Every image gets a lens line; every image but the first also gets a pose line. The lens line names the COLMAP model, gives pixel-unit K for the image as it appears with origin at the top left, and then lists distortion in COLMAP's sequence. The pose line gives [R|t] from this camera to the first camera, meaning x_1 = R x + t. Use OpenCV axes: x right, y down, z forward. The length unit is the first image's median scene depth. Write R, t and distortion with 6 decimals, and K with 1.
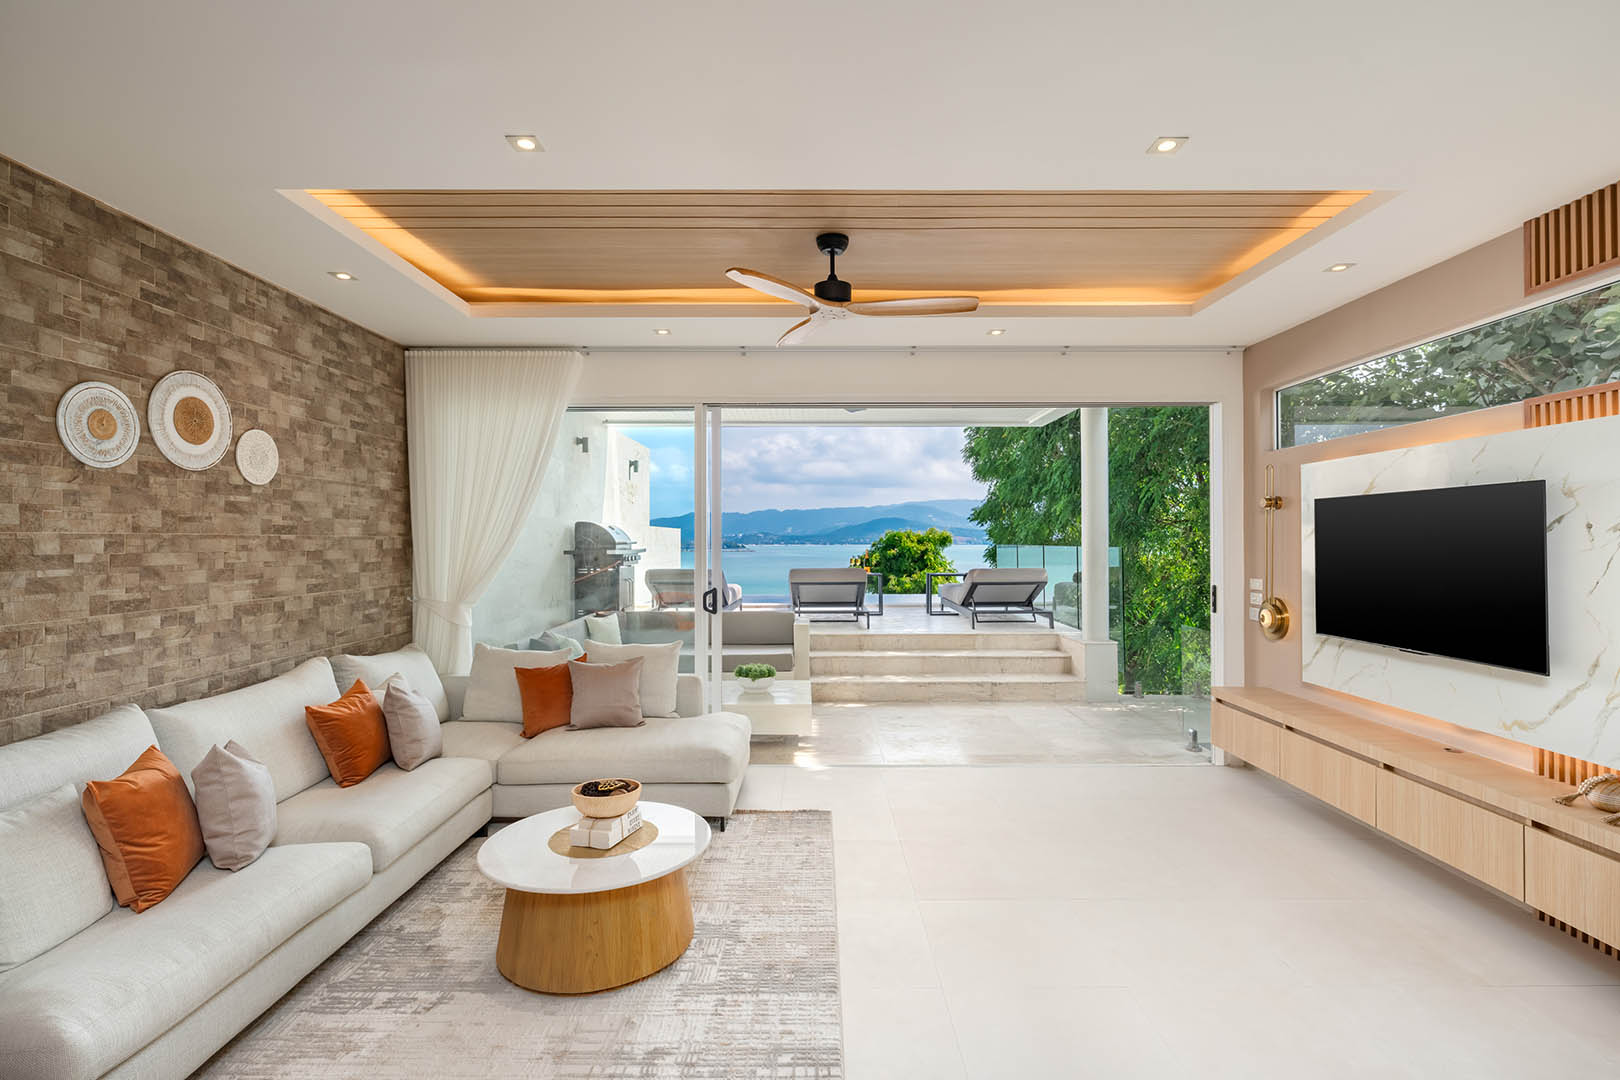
lens RADIAL K [[750.0, 0, 814.6], [0, 750.0, 535.1], [0, 0, 1]] dist [-0.000690, -0.000371]
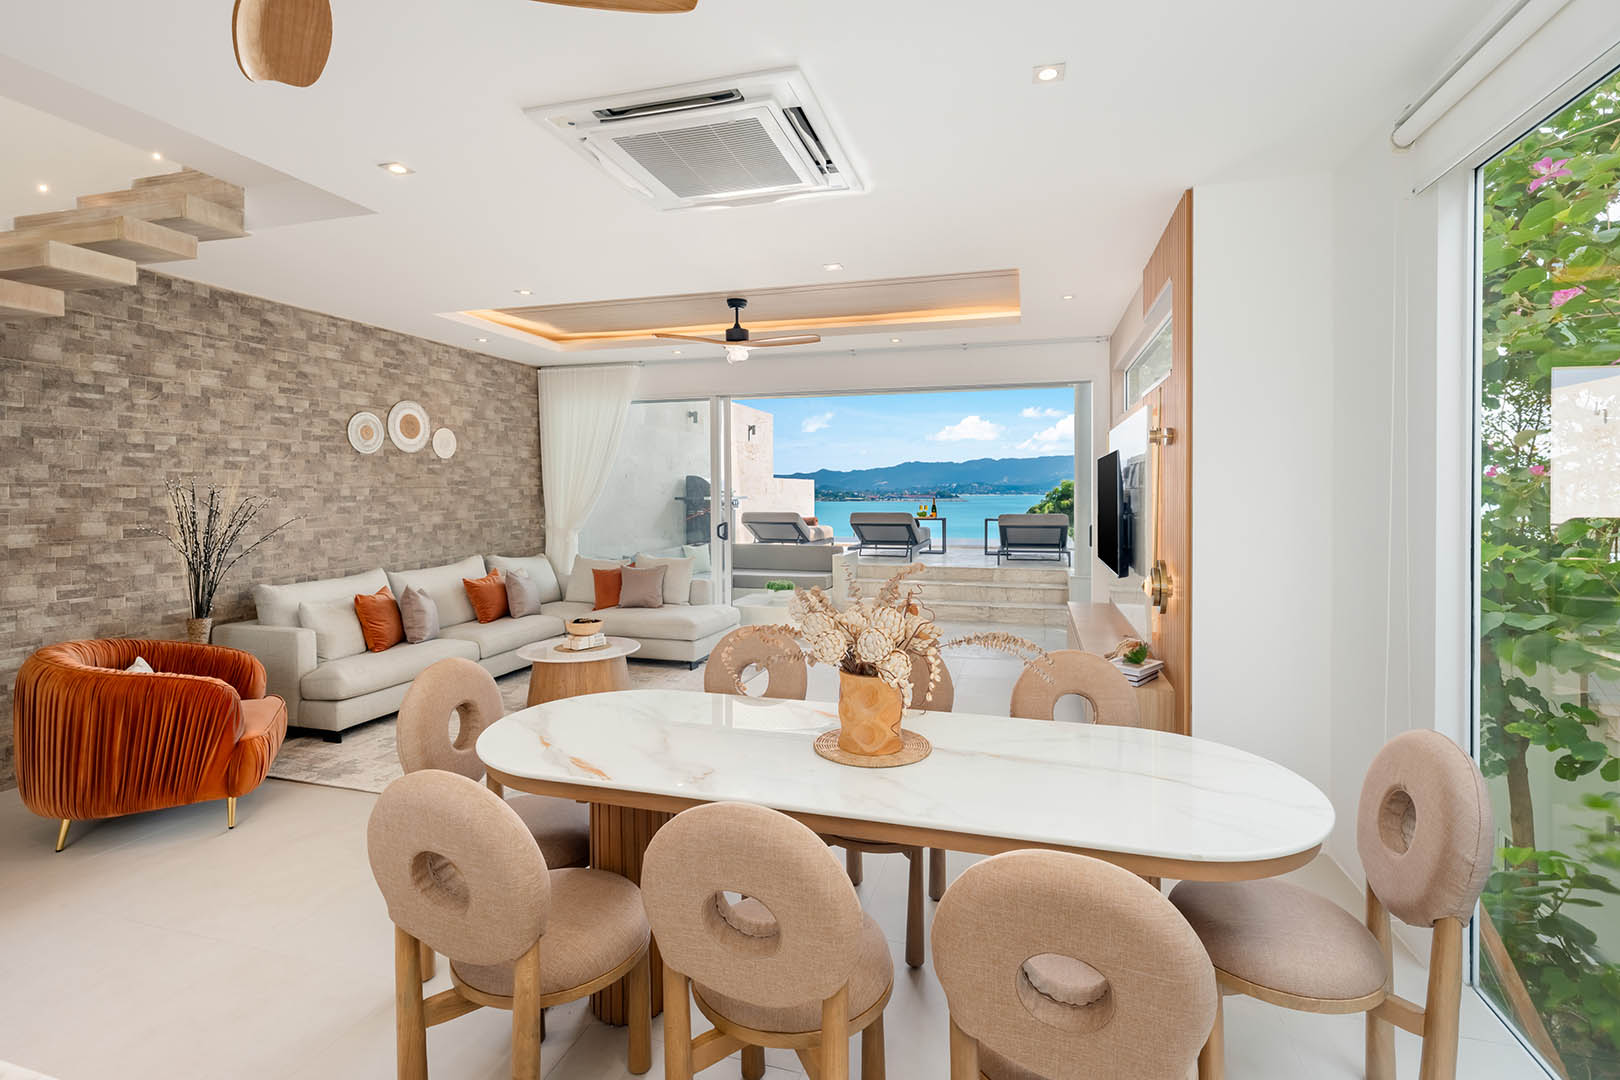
lens RADIAL K [[745.1, 0, 812.8], [0, 745.1, 507.5], [0, 0, 1]] dist [-0.000220, -0.000234]
pose [[0.959506, 0.007159, -0.281596, 0.557788], [0.001404, 0.999543, 0.030196, -0.001680], [0.281683, -0.029369, 0.959058, -0.433303]]
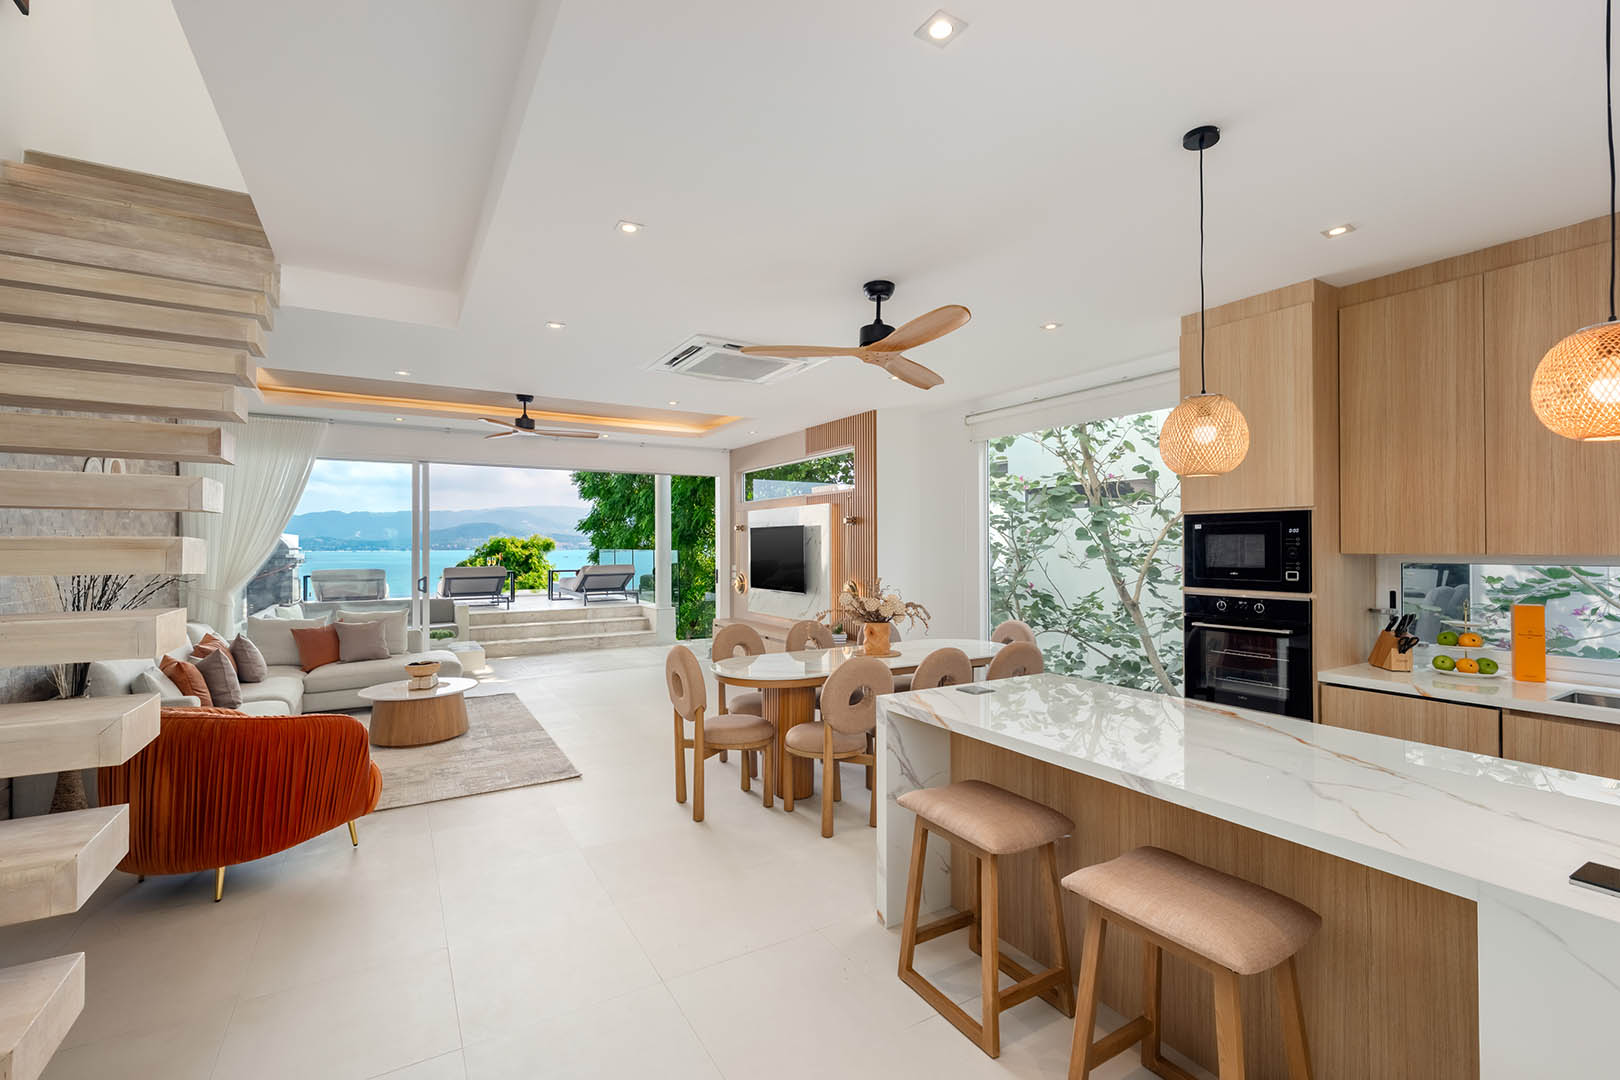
lens RADIAL K [[700.4, 0, 810.0], [0, 700.4, 540.0], [0, 0, 1]] dist [-0.001329, -0.000386]
pose [[0.858517, 0.002390, 0.512780, -0.248386], [-0.002004, 0.999997, -0.001306, -0.008529], [-0.512782, 0.000093, 0.858519, -0.885108]]
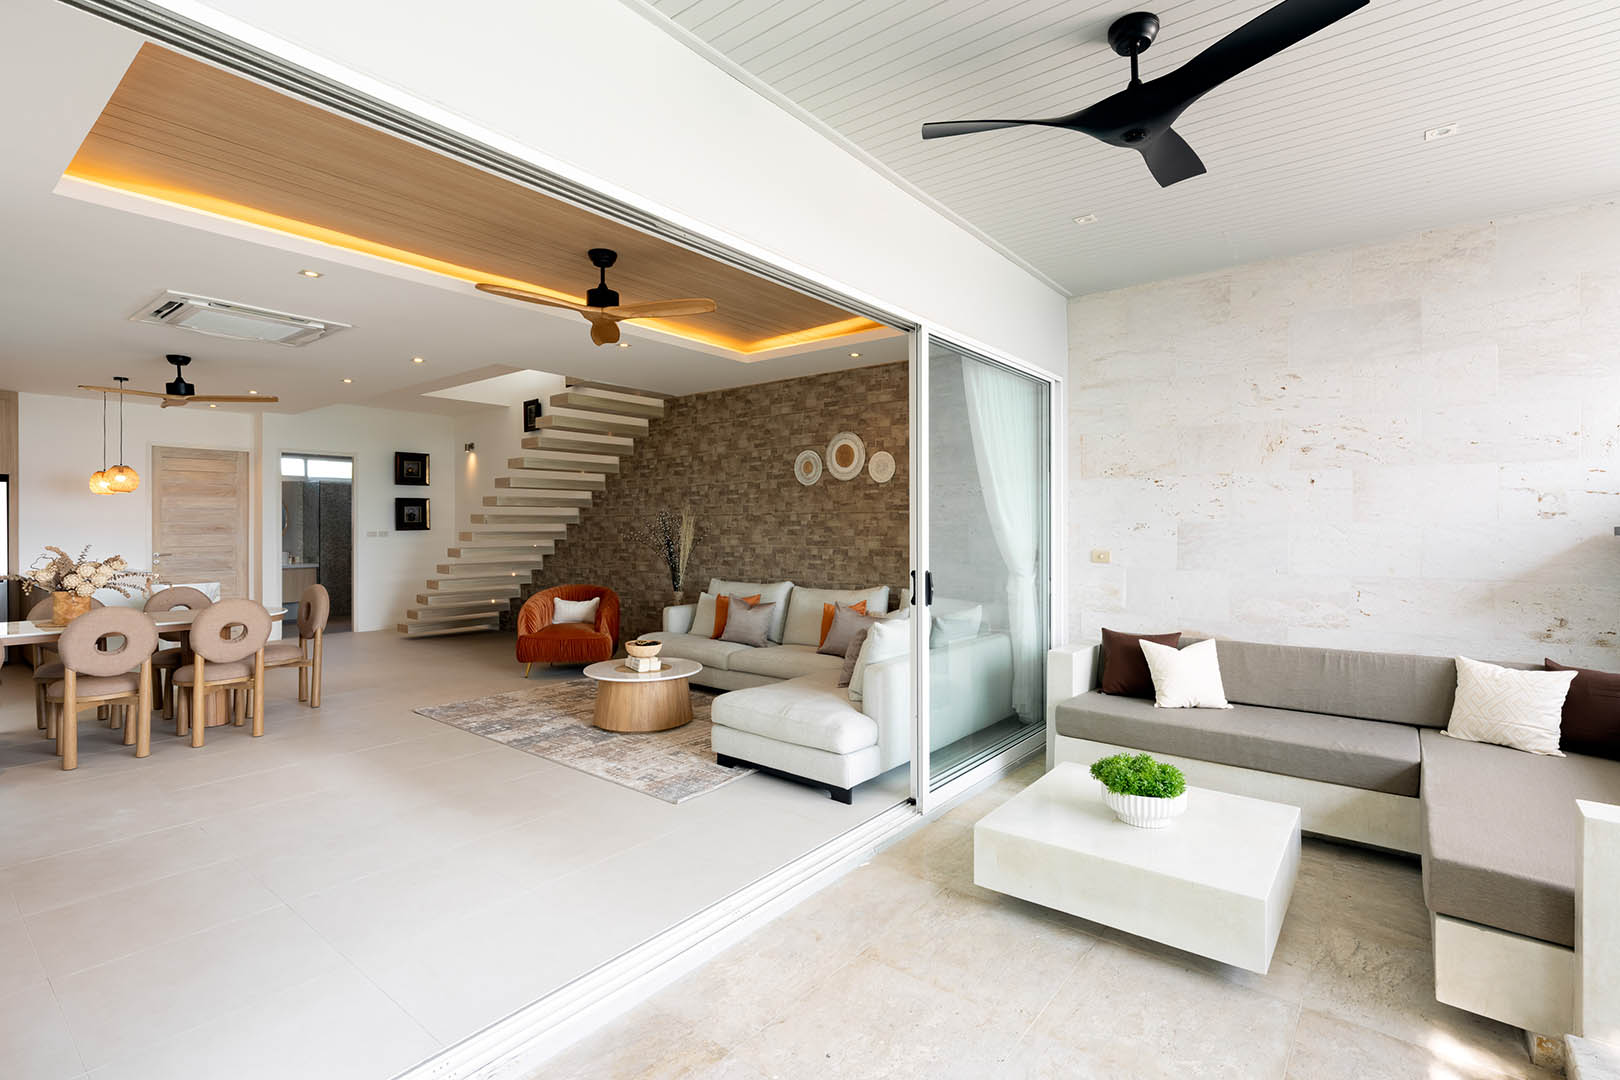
lens RADIAL K [[753.2, 0, 817.8], [0, 753.2, 527.1], [0, 0, 1]] dist [0.002360, -0.000224]
pose [[-0.619070, 0.002812, -0.785331, 0.663526], [0.007023, 0.999973, -0.001956, 0.035594], [0.785304, -0.006726, -0.619073, 1.775307]]
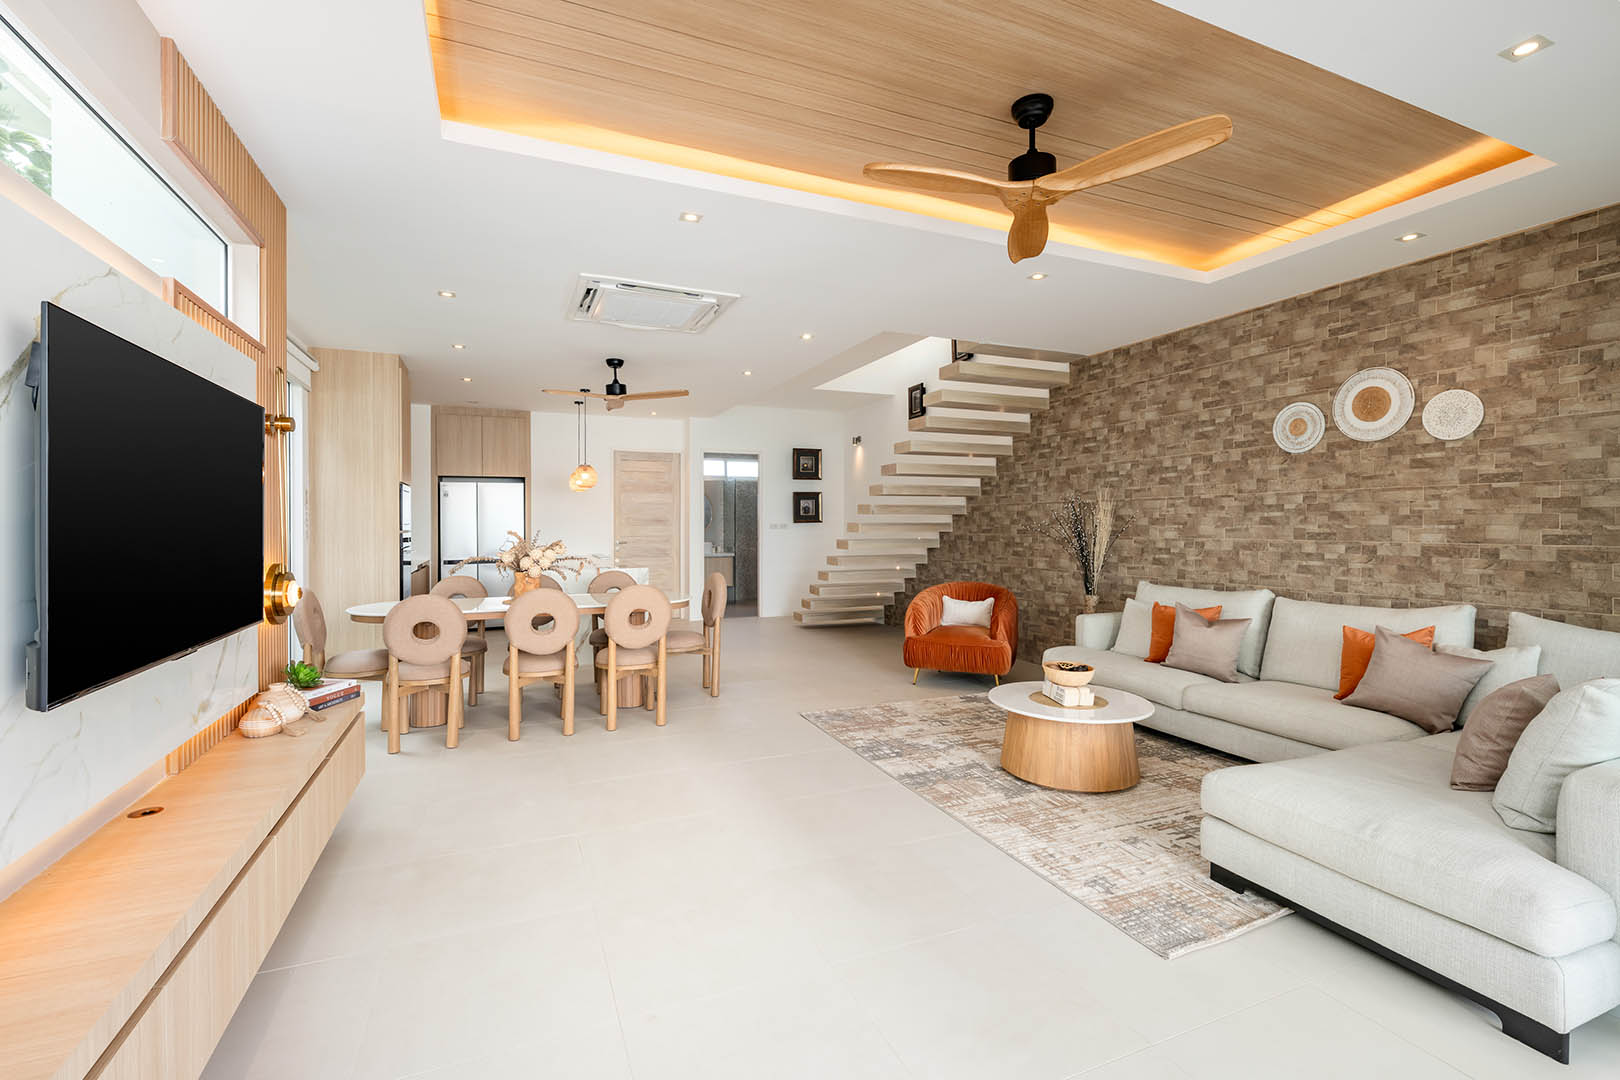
lens RADIAL K [[711.4, 0, 809.7], [0, 711.4, 529.2], [0, 0, 1]] dist [-0.000598, -0.000560]
pose [[-0.919906, 0.004219, -0.392117, 0.485805], [0.004513, 0.999990, 0.000172, 0.054438], [0.392114, -0.001612, -0.919915, 1.431344]]
